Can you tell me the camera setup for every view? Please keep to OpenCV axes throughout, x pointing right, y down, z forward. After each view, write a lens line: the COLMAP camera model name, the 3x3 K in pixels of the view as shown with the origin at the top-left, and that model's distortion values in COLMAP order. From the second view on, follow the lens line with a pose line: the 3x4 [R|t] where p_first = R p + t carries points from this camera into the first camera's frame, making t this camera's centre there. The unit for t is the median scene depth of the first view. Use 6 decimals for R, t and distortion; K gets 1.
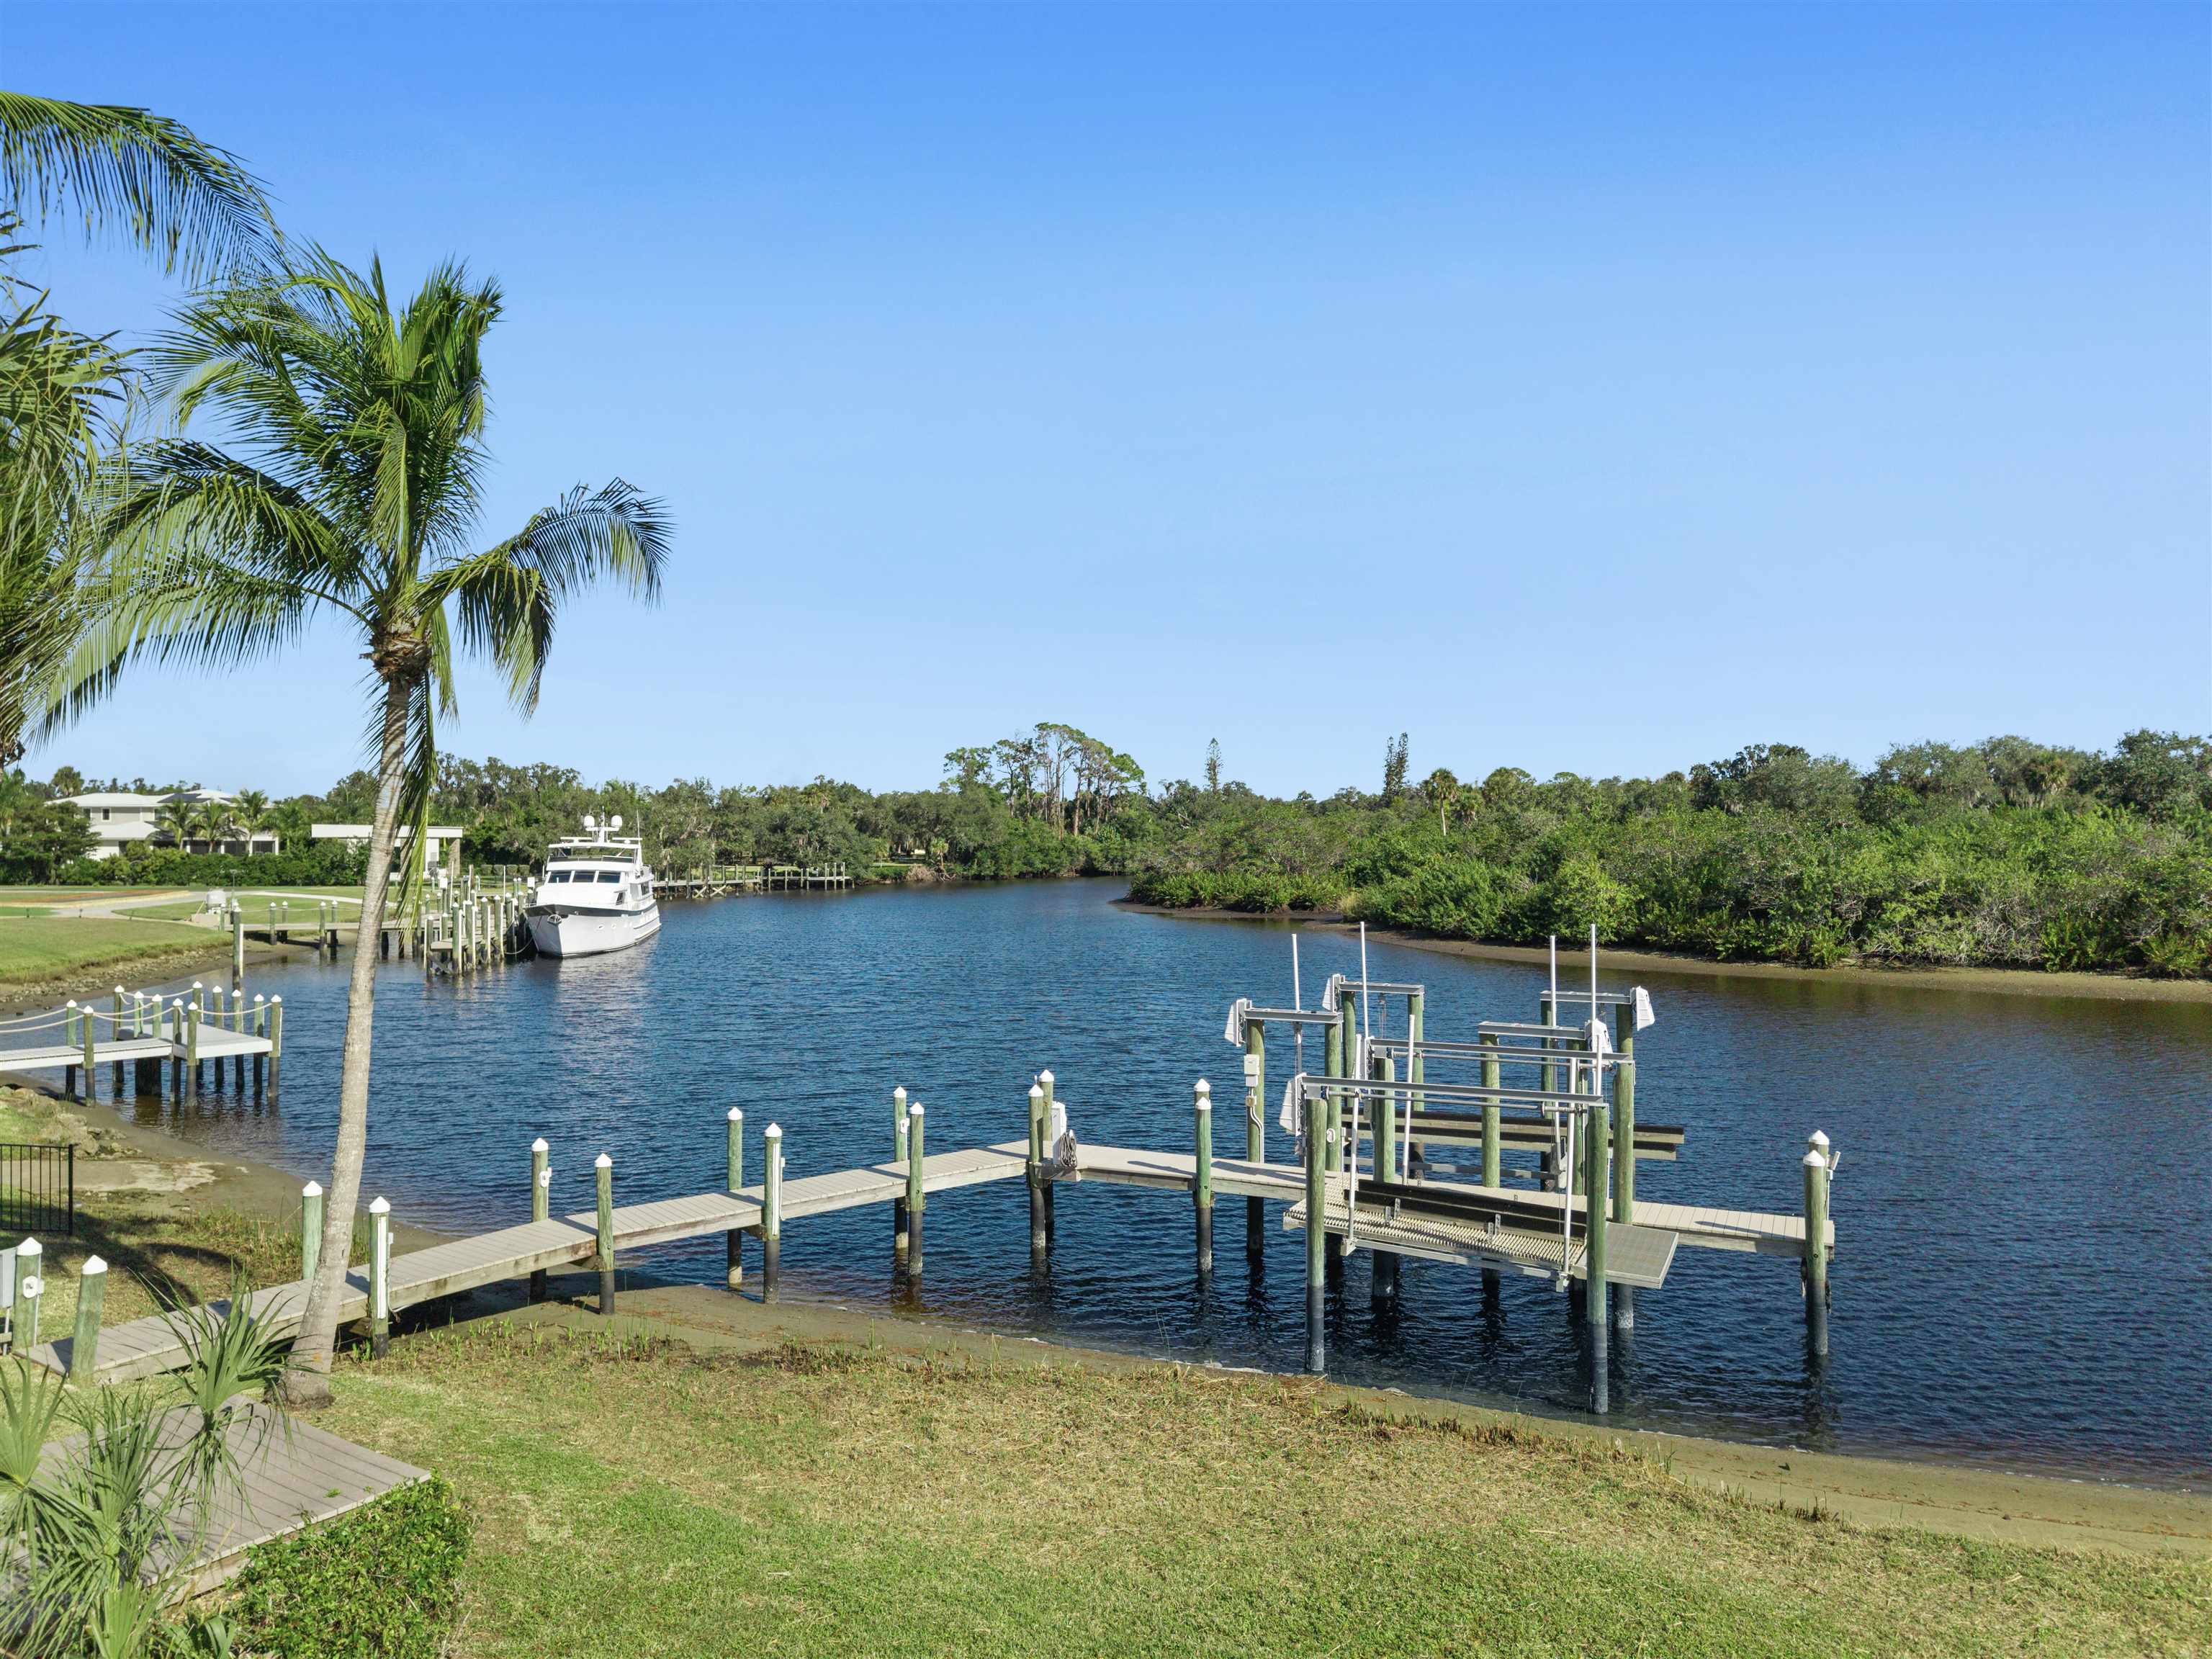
lens RADIAL K [[1474.8, 0, 1106.0], [0, 1474.8, 829.5], [0, 0, 1]] dist [0.036924, -0.033423]
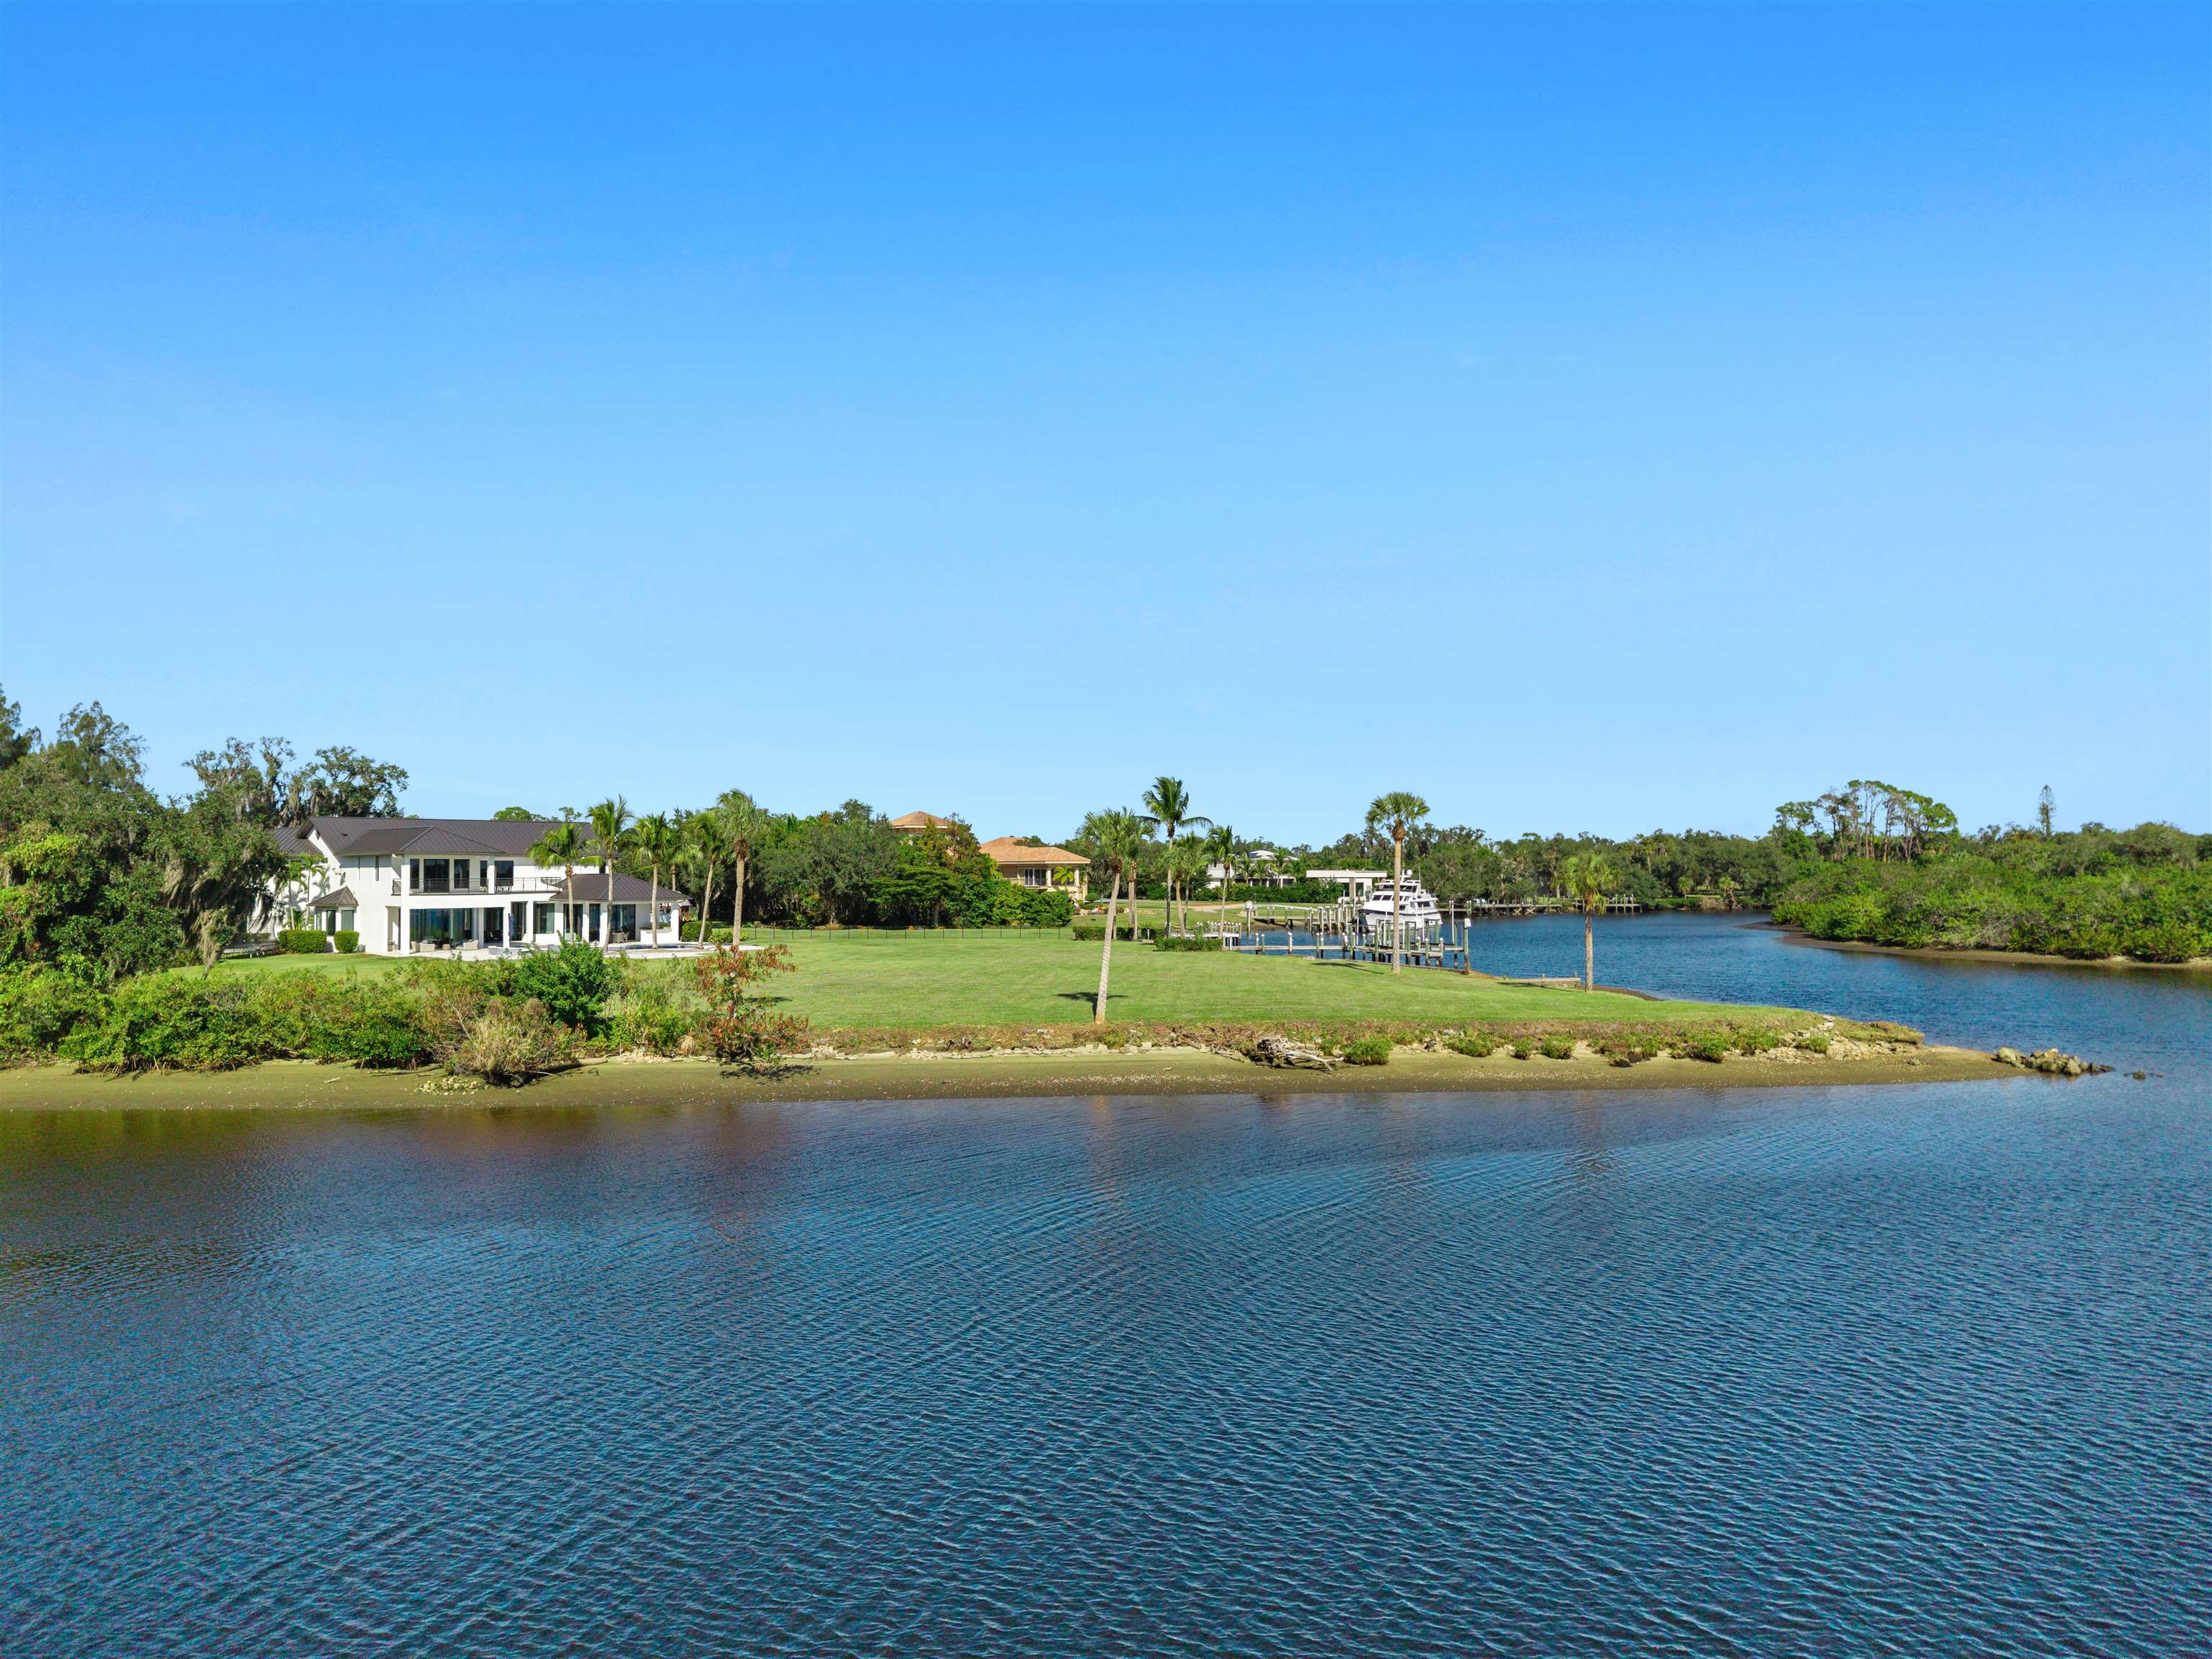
lens RADIAL K [[1474.8, 0, 1106.0], [0, 1474.8, 829.5], [0, 0, 1]] dist [0.036924, -0.033423]
pose [[0.783663, -0.018211, -0.620919, 0.403668], [0.005143, 0.999726, -0.022829, -0.013237], [0.621164, 0.014697, 0.783542, -0.582451]]
